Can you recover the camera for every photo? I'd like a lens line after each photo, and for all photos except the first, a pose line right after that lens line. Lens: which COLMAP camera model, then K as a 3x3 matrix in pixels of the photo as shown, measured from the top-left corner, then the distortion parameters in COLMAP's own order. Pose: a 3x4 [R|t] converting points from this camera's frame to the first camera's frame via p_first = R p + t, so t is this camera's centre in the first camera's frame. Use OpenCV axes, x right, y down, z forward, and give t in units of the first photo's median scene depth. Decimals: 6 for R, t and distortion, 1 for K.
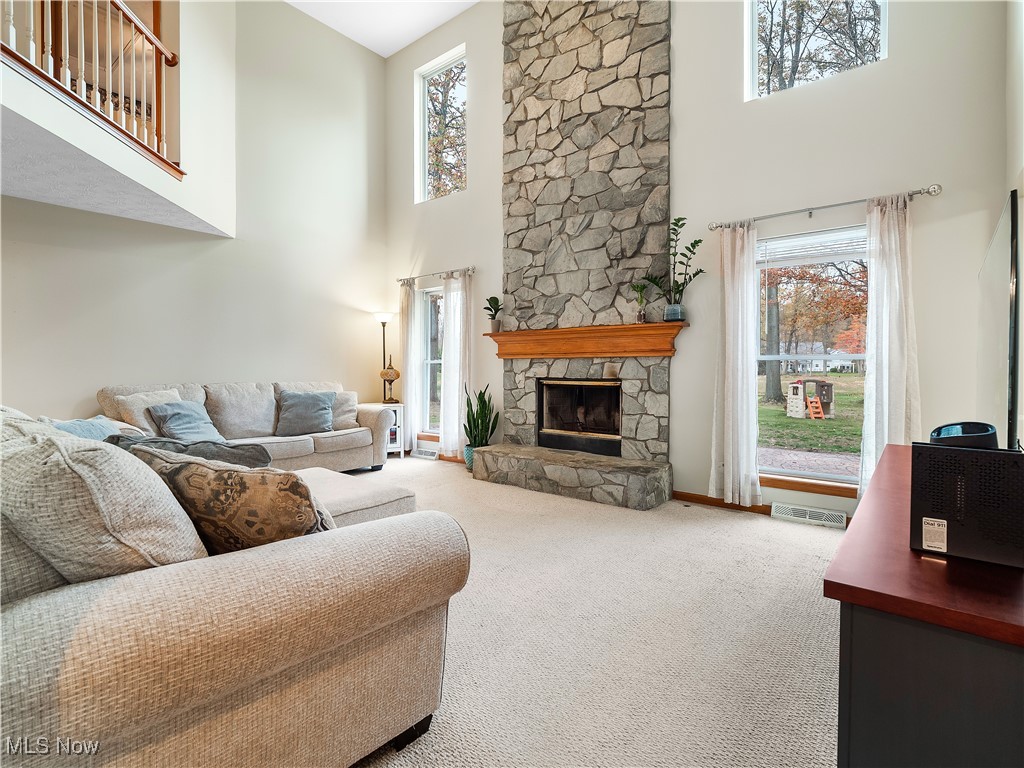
lens RADIAL K [[496.6, 0, 517.3], [0, 496.6, 374.3], [0, 0, 1]] dist [-0.002502, -0.000421]
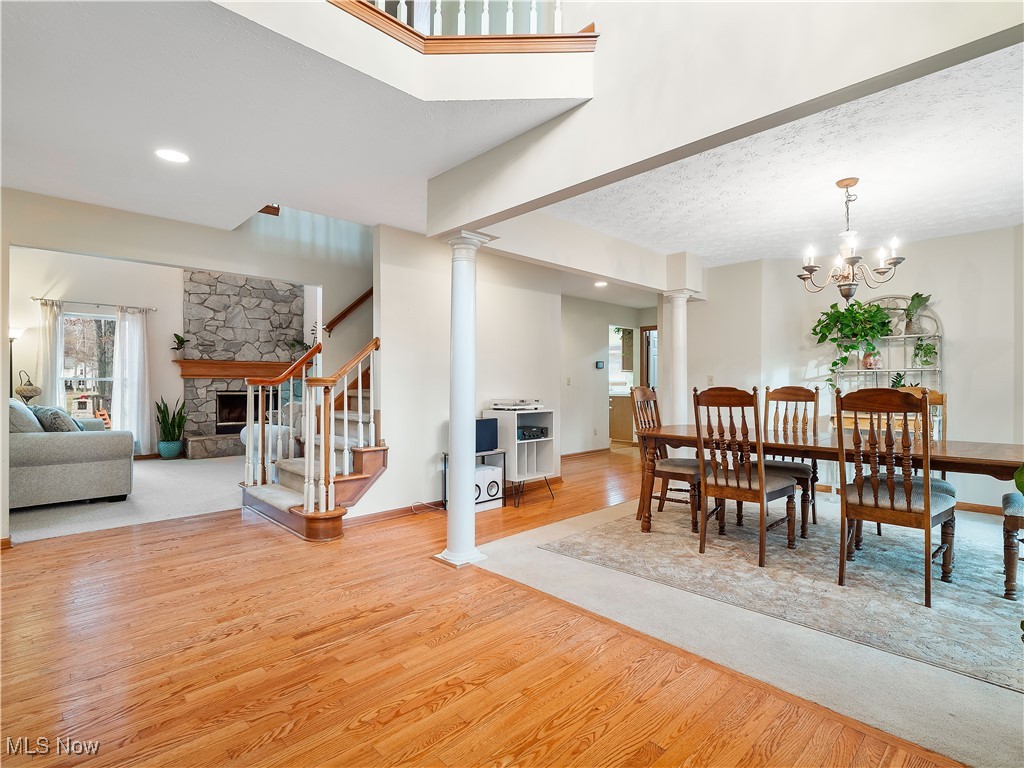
lens RADIAL K [[510.4, 0, 516.5], [0, 510.4, 382.6], [0, 0, 1]] dist [0.000928, 0.000209]
pose [[0.125473, 0.002446, 0.992094, -1.519749], [0.011547, 0.999926, -0.003925, -0.001817], [-0.992030, 0.011948, 0.125435, -0.148644]]
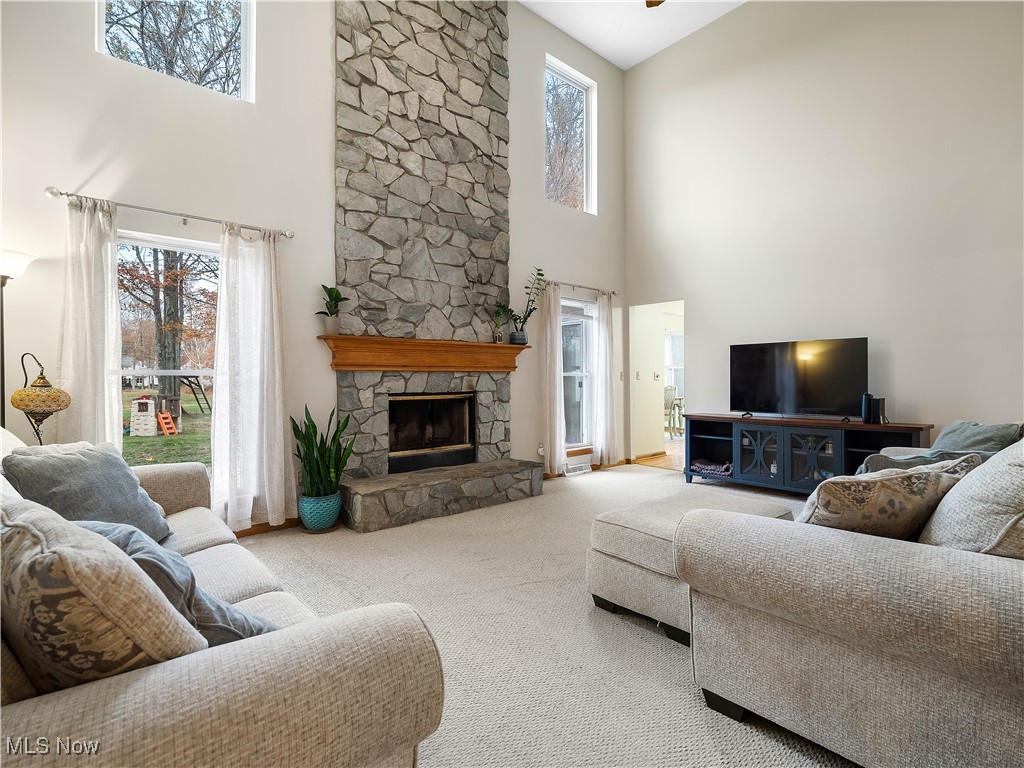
lens RADIAL K [[497.2, 0, 516.0], [0, 497.2, 378.7], [0, 0, 1]] dist [0.000925, -0.000799]
pose [[0.181451, 0.000341, 0.983400, -0.800406], [0.017763, 0.999836, -0.003624, -0.012418], [-0.983240, 0.018125, 0.181415, 0.664900]]
